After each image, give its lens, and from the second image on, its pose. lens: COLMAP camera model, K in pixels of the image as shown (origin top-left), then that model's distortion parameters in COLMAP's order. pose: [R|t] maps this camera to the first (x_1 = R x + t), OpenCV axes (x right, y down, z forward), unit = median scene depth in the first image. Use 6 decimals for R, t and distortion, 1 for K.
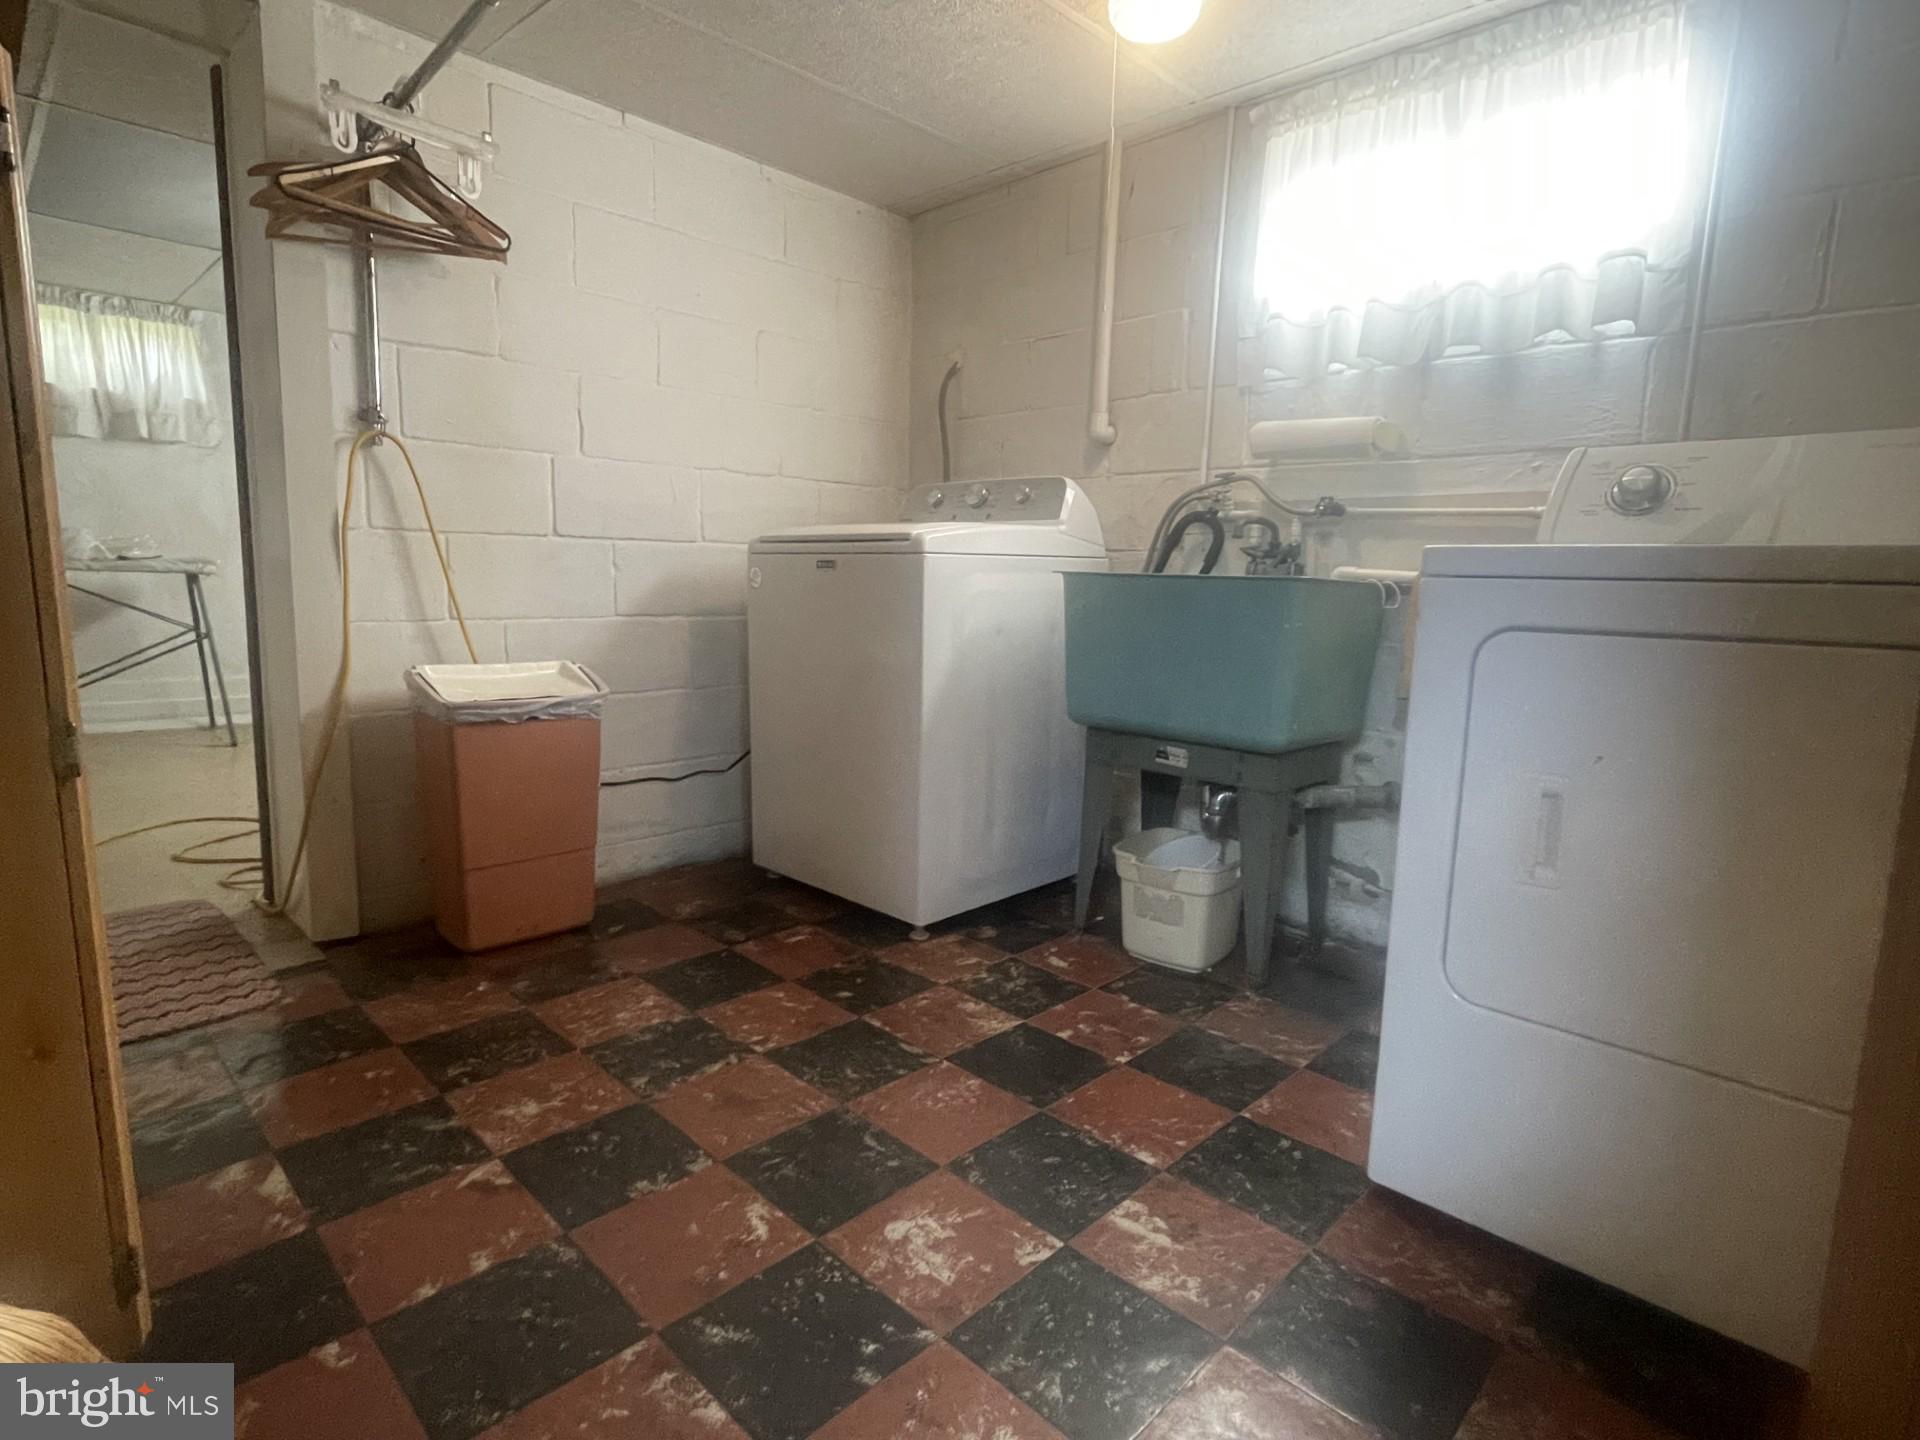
lens RADIAL K [[999.1, 0, 960.0], [0, 999.1, 720.0], [0, 0, 1]] dist [-0.002504, -0.000888]
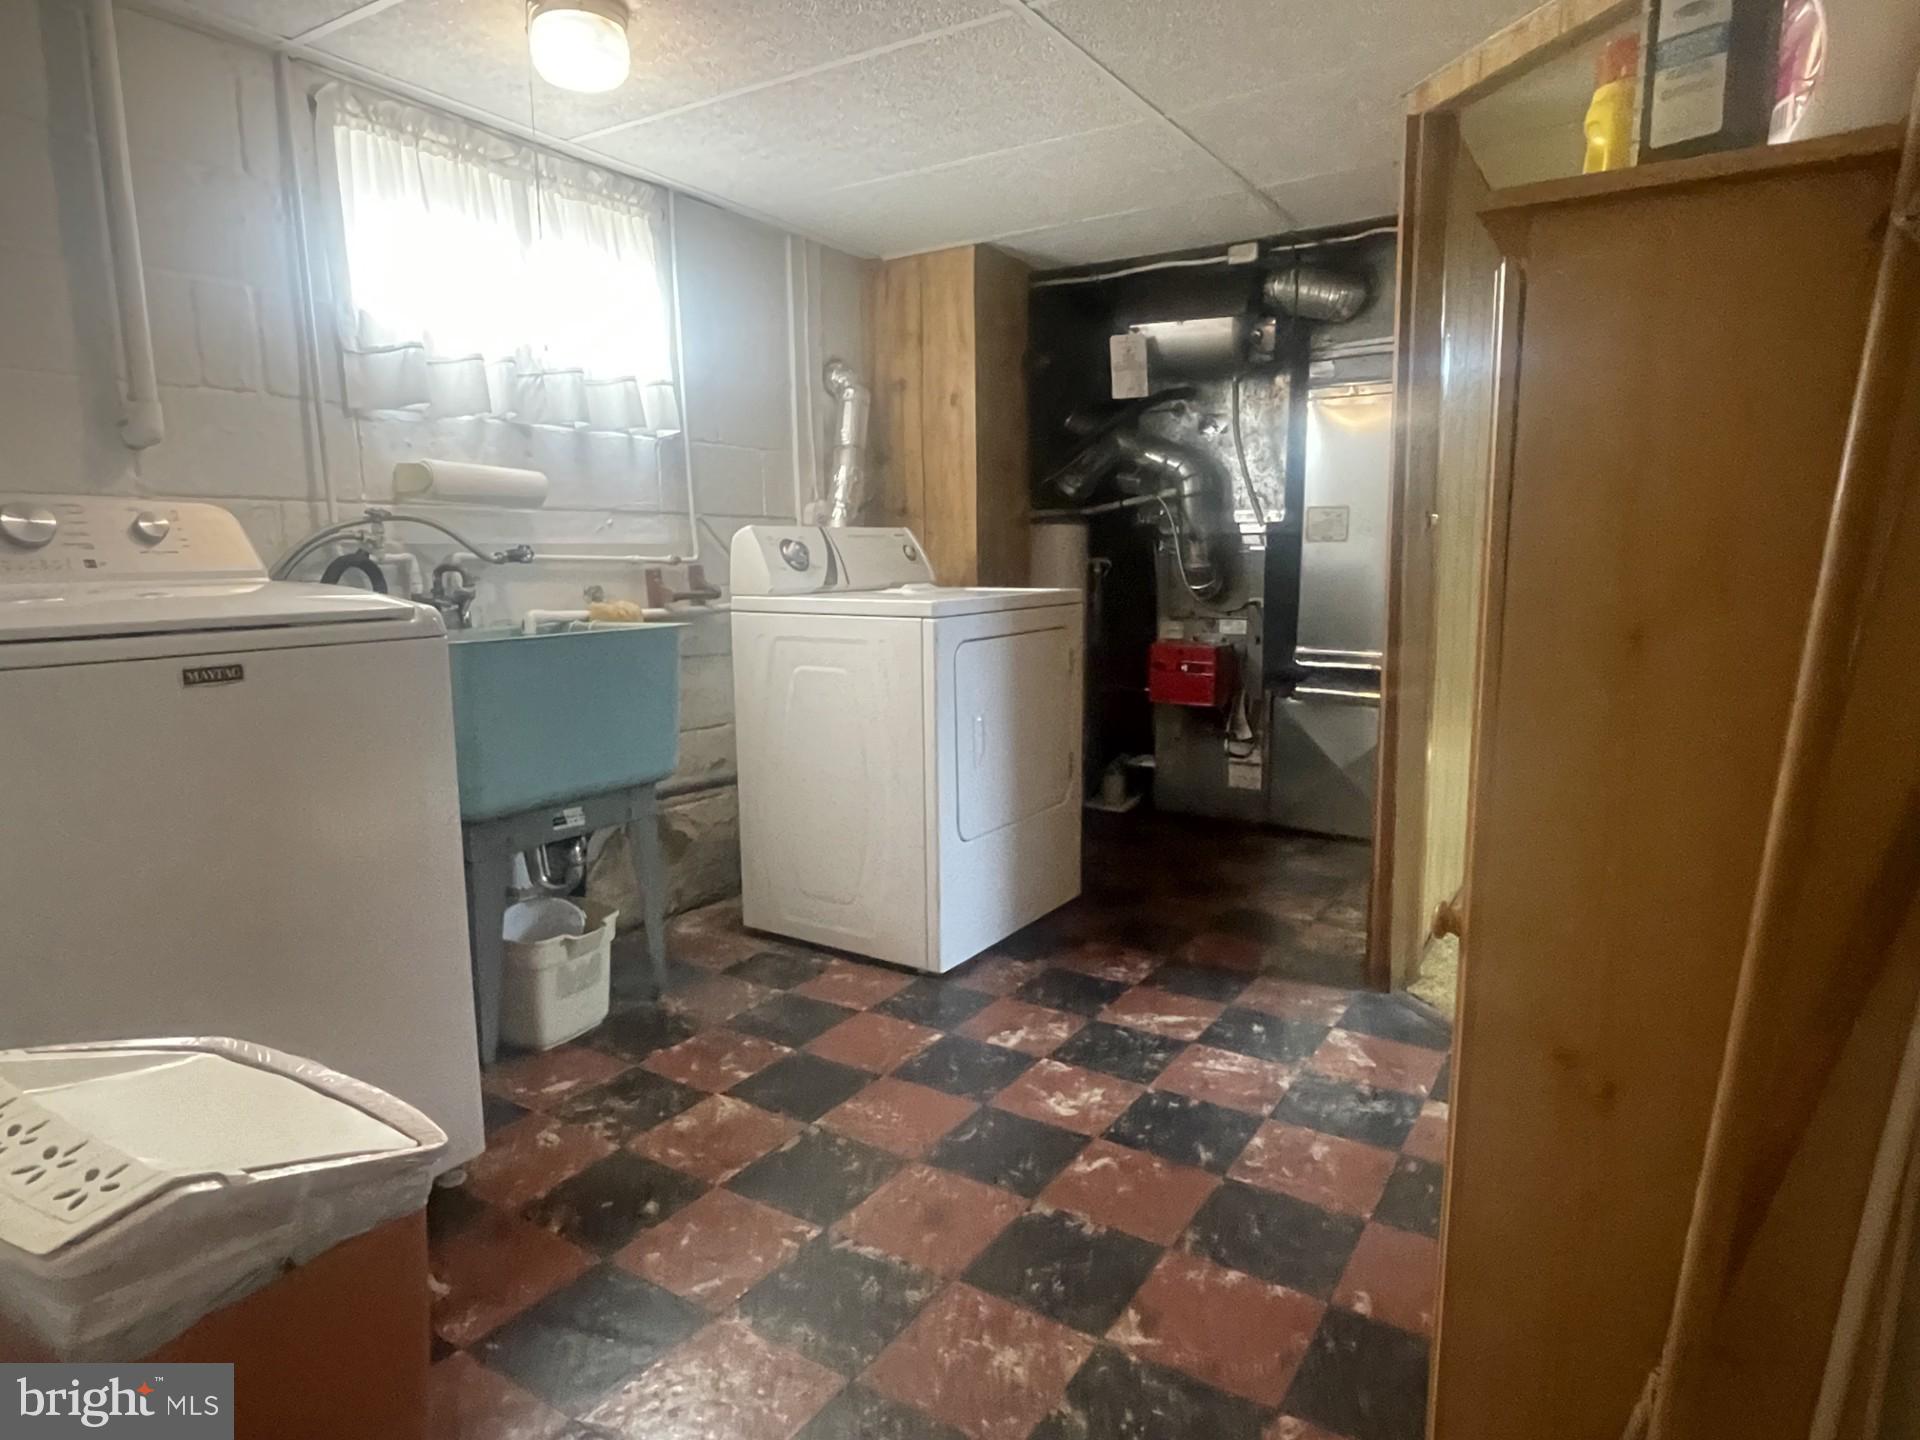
lens RADIAL K [[1110.6, 0, 960.0], [0, 1110.6, 720.0], [0, 0, 1]] dist [-0.004342, -0.000699]
pose [[-0.205363, -0.168397, 0.964089, -1.181713], [0.145697, 0.968848, 0.200264, -0.288968], [-0.967780, 0.181591, -0.174431, 1.083507]]
